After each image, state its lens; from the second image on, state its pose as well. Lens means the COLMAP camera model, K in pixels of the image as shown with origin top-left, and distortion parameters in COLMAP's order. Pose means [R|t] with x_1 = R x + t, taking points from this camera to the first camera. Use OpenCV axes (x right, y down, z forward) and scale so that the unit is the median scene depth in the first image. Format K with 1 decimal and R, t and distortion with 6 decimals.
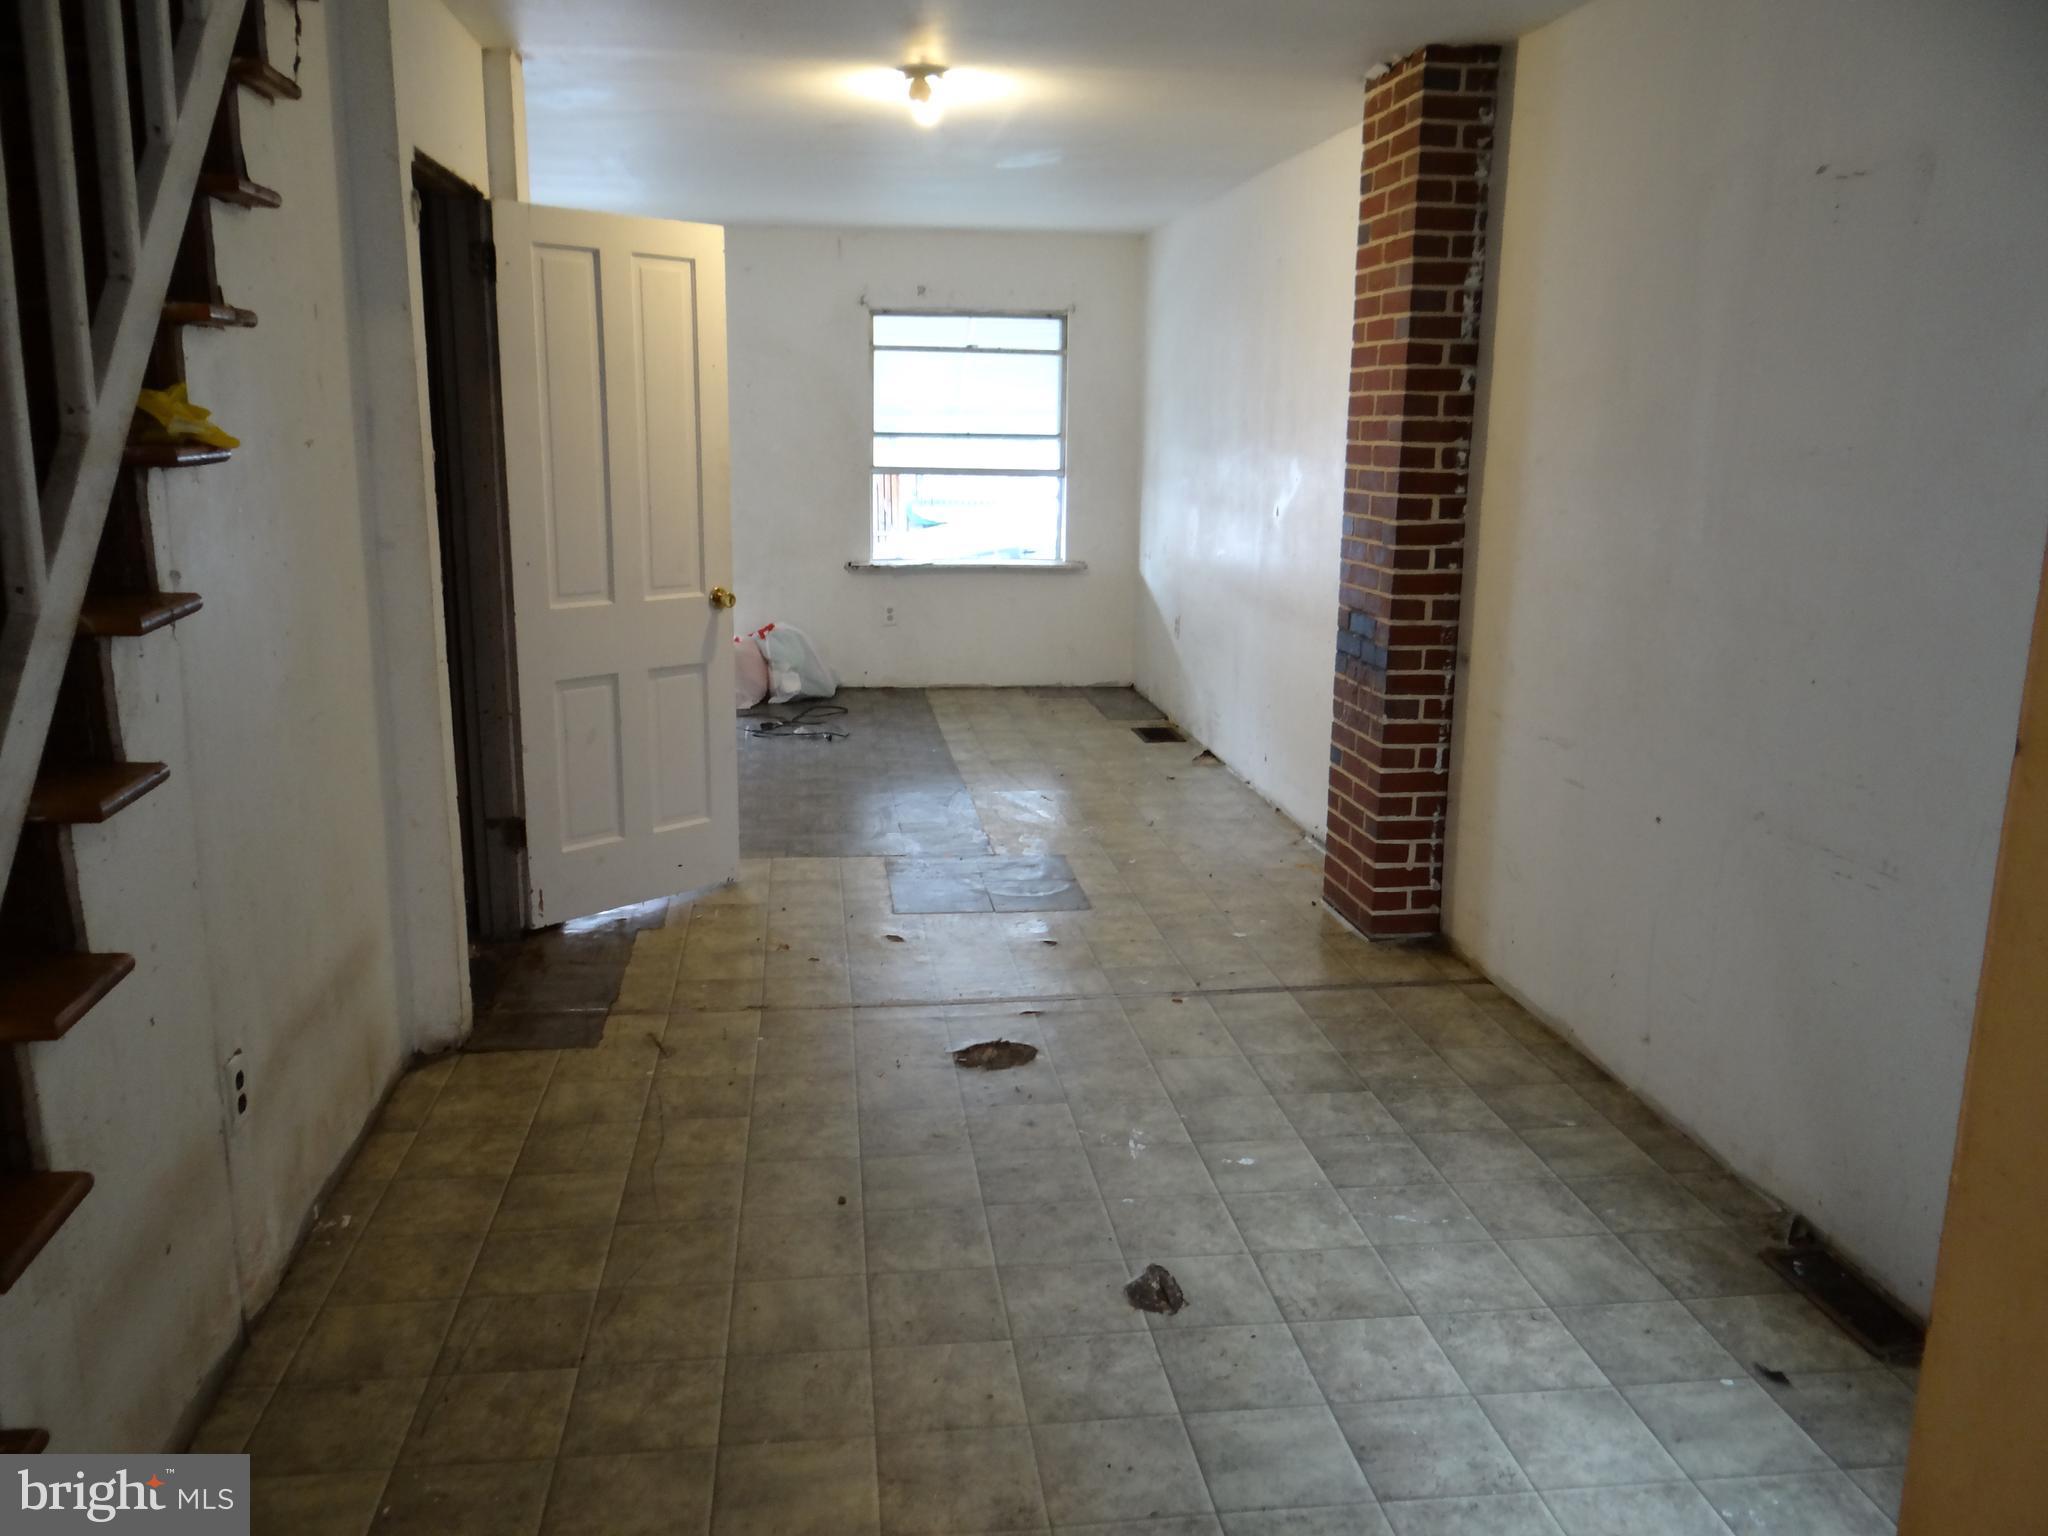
lens RADIAL K [[1601.5, 0, 1017.4], [0, 1601.5, 772.0], [0, 0, 1]] dist [-0.015254, 0.006604]
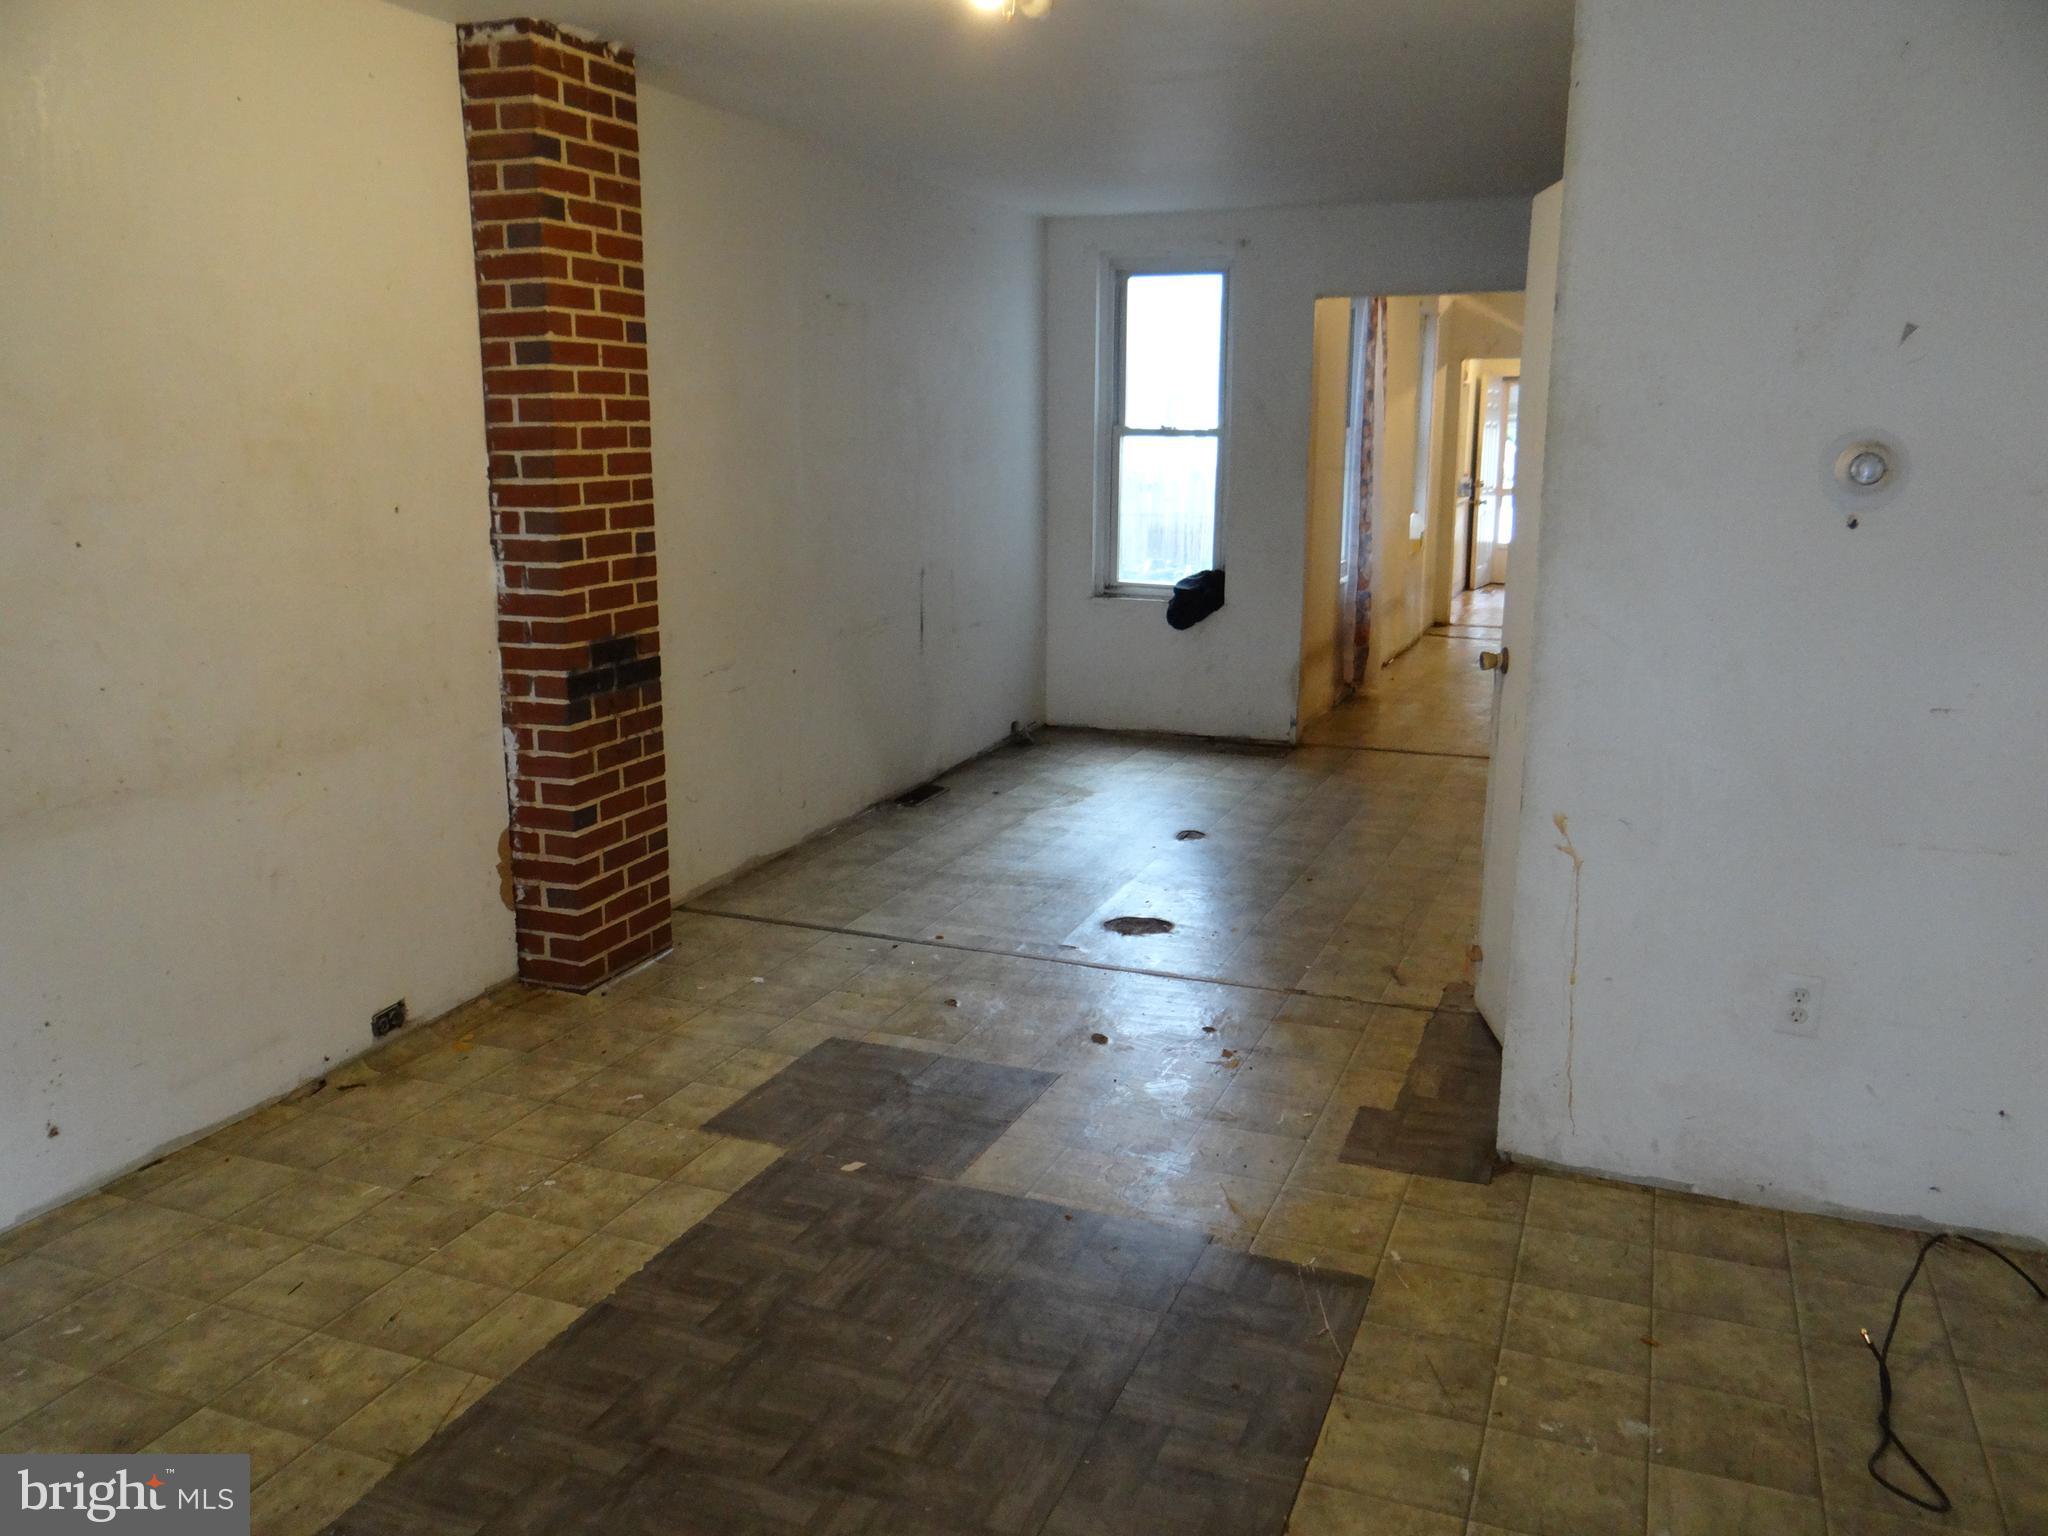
lens RADIAL K [[1601.5, 0, 1018.3], [0, 1601.5, 764.0], [0, 0, 1]] dist [-0.015254, 0.006604]
pose [[-0.872858, -0.109060, 0.475630, -0.487238], [0.098269, 0.915450, 0.390249, -0.417170], [-0.477976, 0.387372, -0.788341, 1.860172]]
